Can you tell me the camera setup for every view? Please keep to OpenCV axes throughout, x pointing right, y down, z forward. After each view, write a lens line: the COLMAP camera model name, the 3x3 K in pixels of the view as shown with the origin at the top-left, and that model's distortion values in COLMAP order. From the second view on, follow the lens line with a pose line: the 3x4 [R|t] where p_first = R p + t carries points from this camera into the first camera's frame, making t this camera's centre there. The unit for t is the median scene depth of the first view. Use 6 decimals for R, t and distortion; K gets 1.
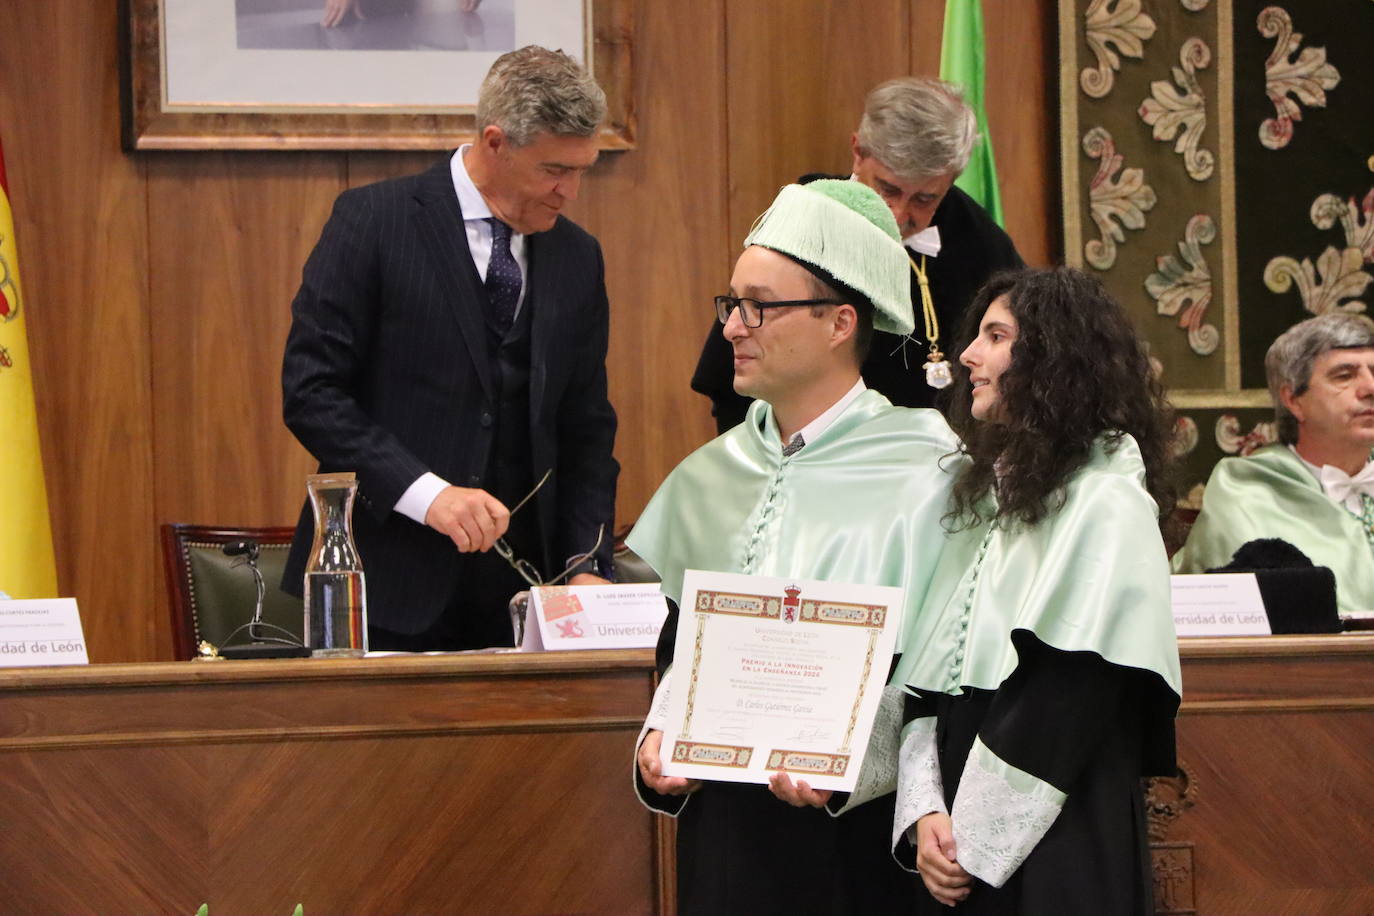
lens RADIAL K [[8164.6, 0, 684.2], [0, 8164.6, 480.5], [0, 0, 1]] dist [2.100086, 12.685379]
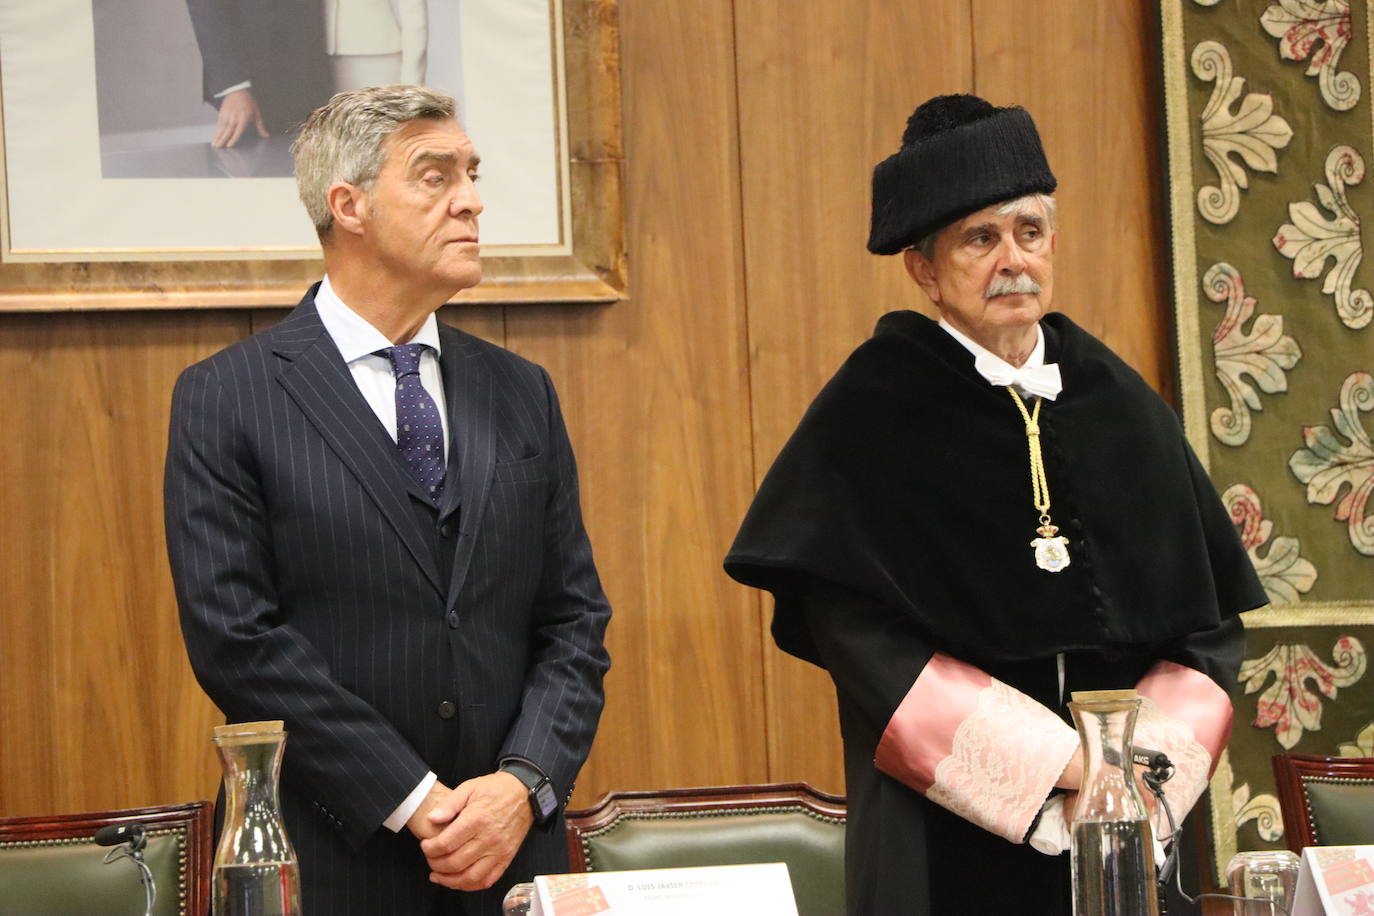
lens RADIAL K [[8021.9, 0, 660.1], [0, 8021.9, 456.6], [0, 0, 1]] dist [2.167279, 16.513566]
pose [[0.999574, -0.025068, 0.014952, -0.014051], [0.025631, 0.998922, -0.038705, 0.003296], [-0.013965, 0.039071, 0.999139, 0.243860]]
